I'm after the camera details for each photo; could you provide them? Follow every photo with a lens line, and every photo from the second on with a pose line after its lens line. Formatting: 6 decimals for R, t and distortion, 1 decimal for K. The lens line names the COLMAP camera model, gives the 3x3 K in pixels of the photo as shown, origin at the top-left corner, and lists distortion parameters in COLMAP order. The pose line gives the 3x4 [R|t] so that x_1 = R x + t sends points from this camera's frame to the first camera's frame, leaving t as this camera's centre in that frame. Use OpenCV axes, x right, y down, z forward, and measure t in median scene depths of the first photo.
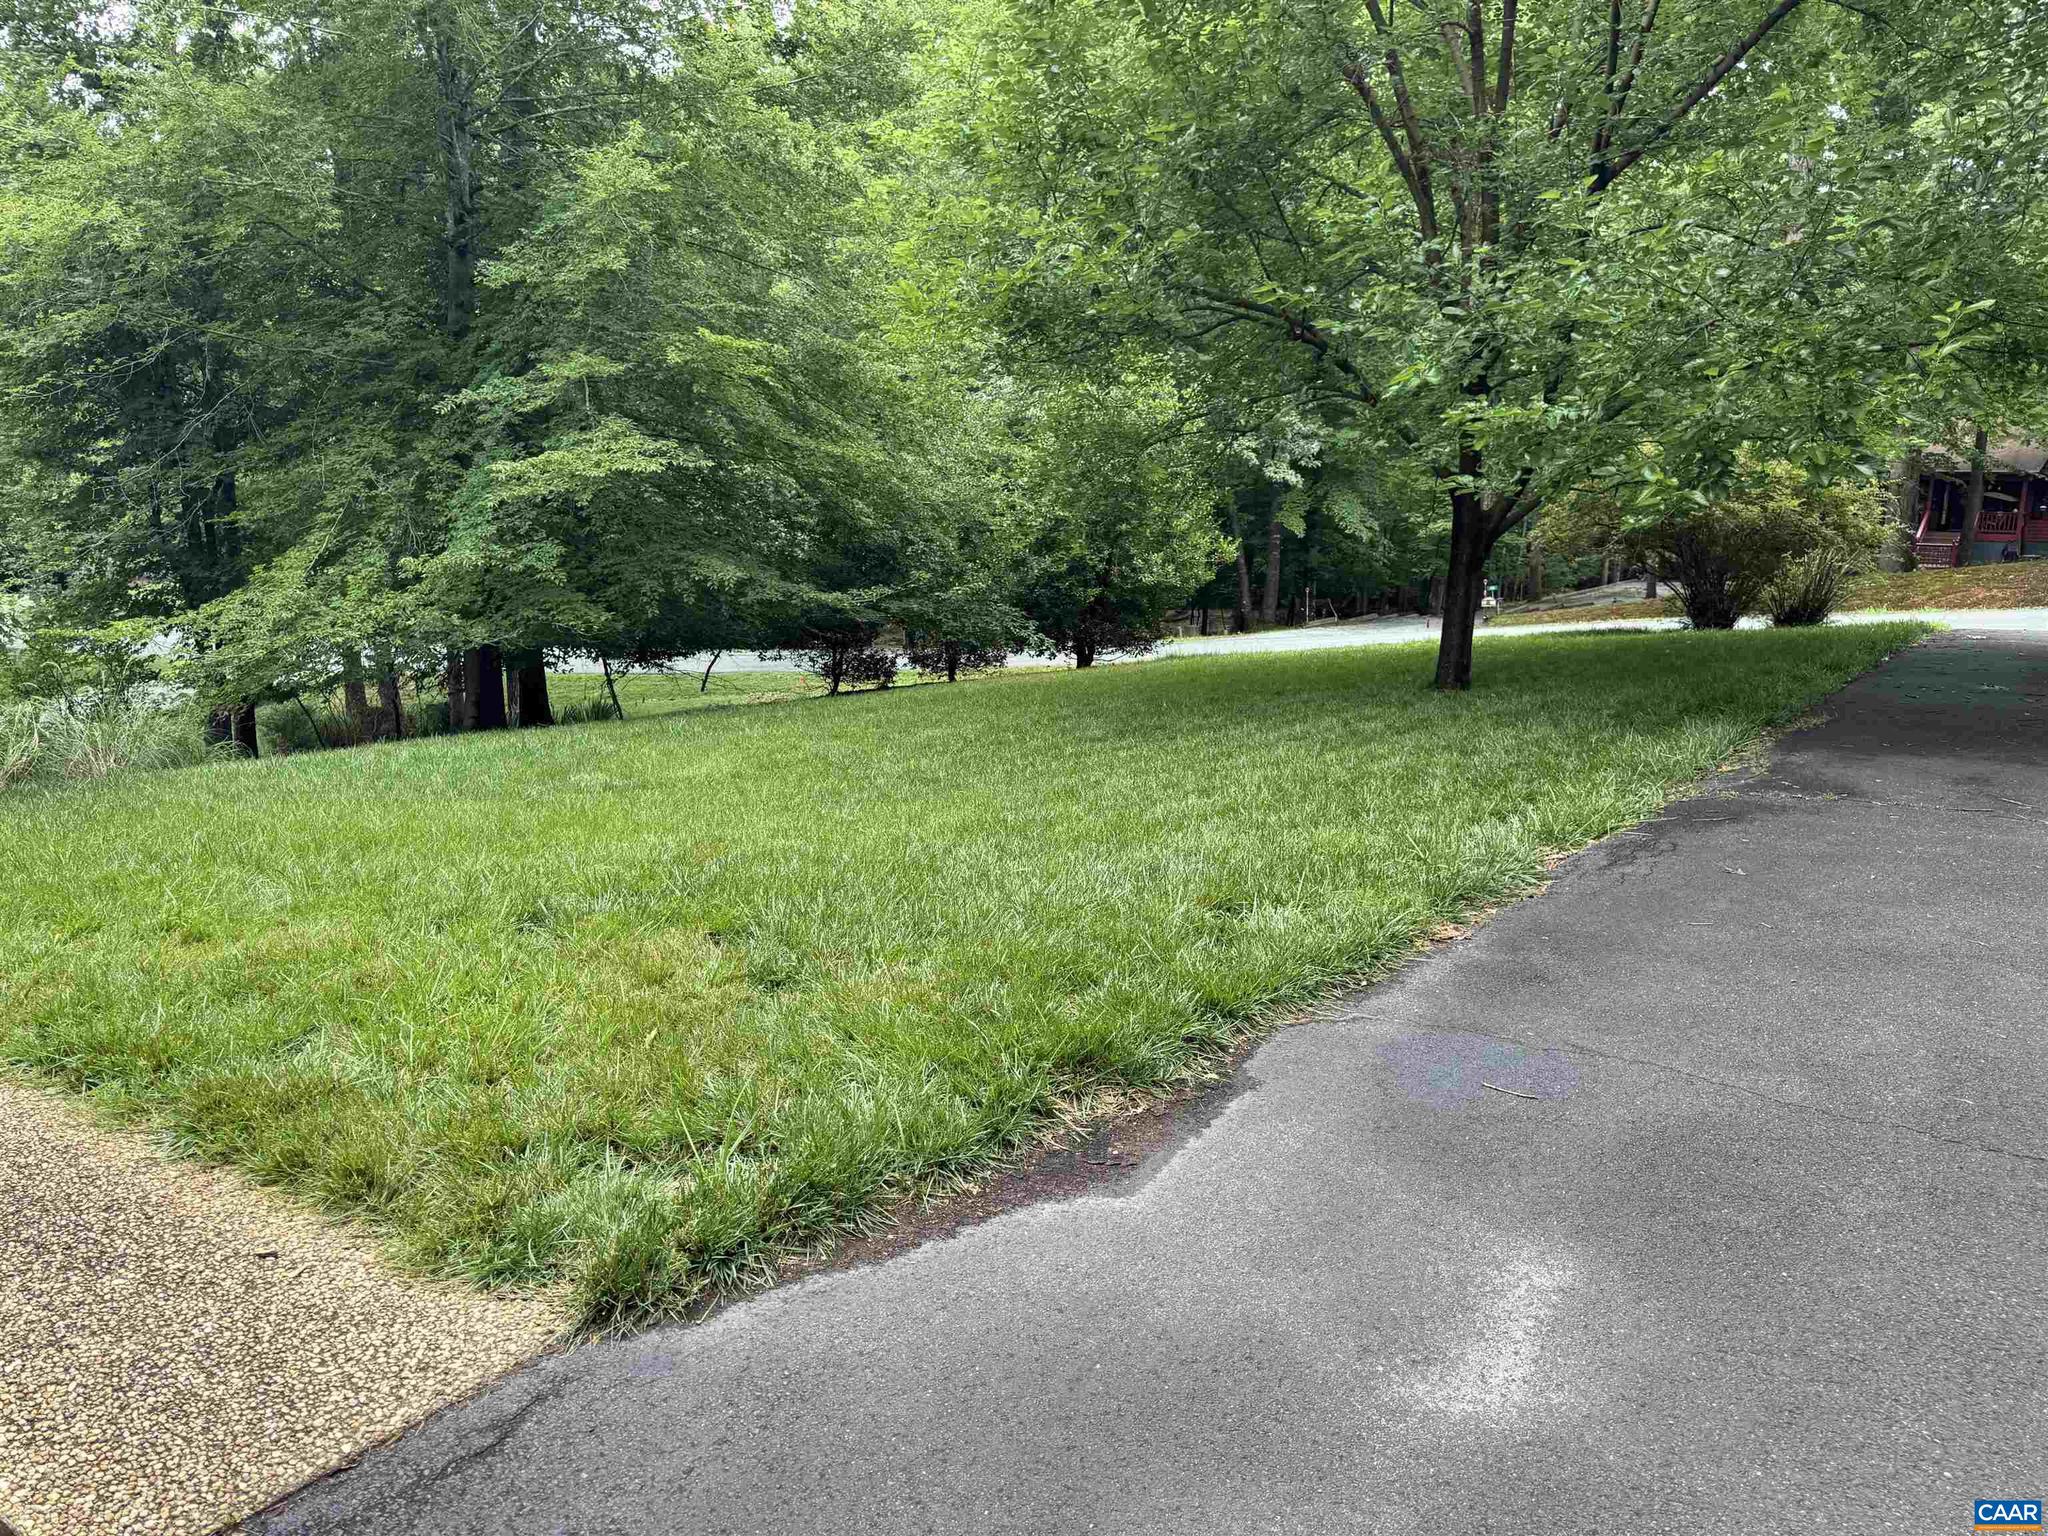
lens RADIAL K [[1440.2, 0, 1024.0], [0, 1440.2, 768.0], [0, 0, 1]] dist [0.118354, -0.144861]
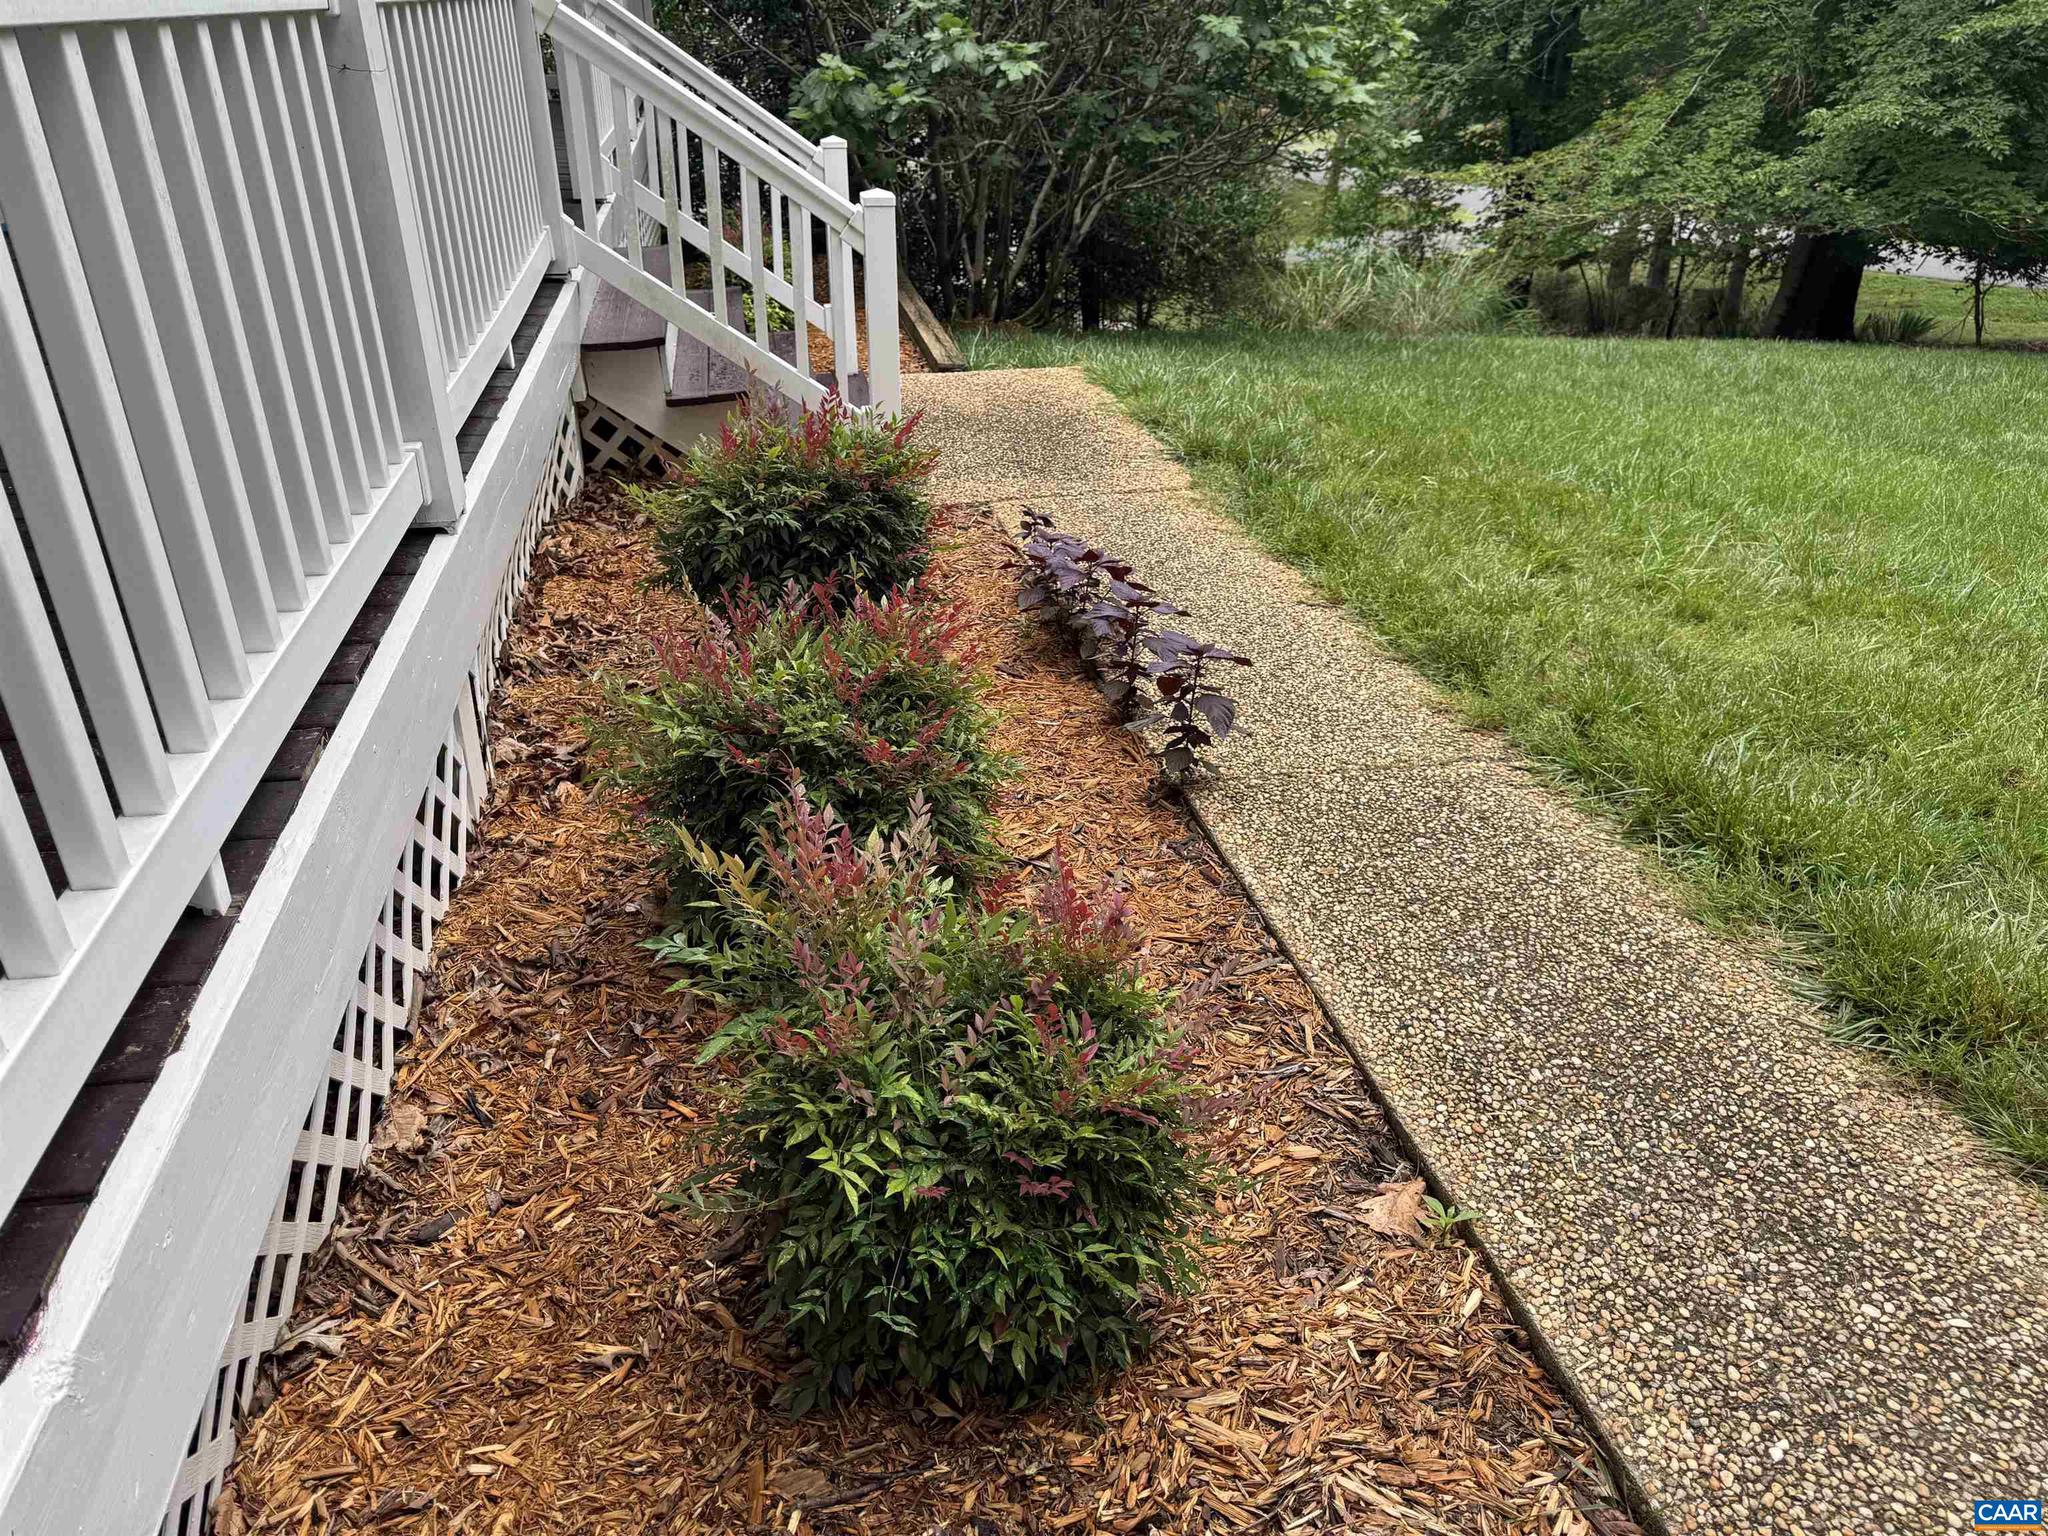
lens RADIAL K [[1440.2, 0, 1024.0], [0, 1440.2, 768.0], [0, 0, 1]] dist [0.118354, -0.144861]
pose [[0.714704, 0.326379, -0.618607, -0.093816], [-0.146895, 0.934766, 0.323471, -0.001796], [0.683828, -0.140315, 0.716025, 0.058868]]
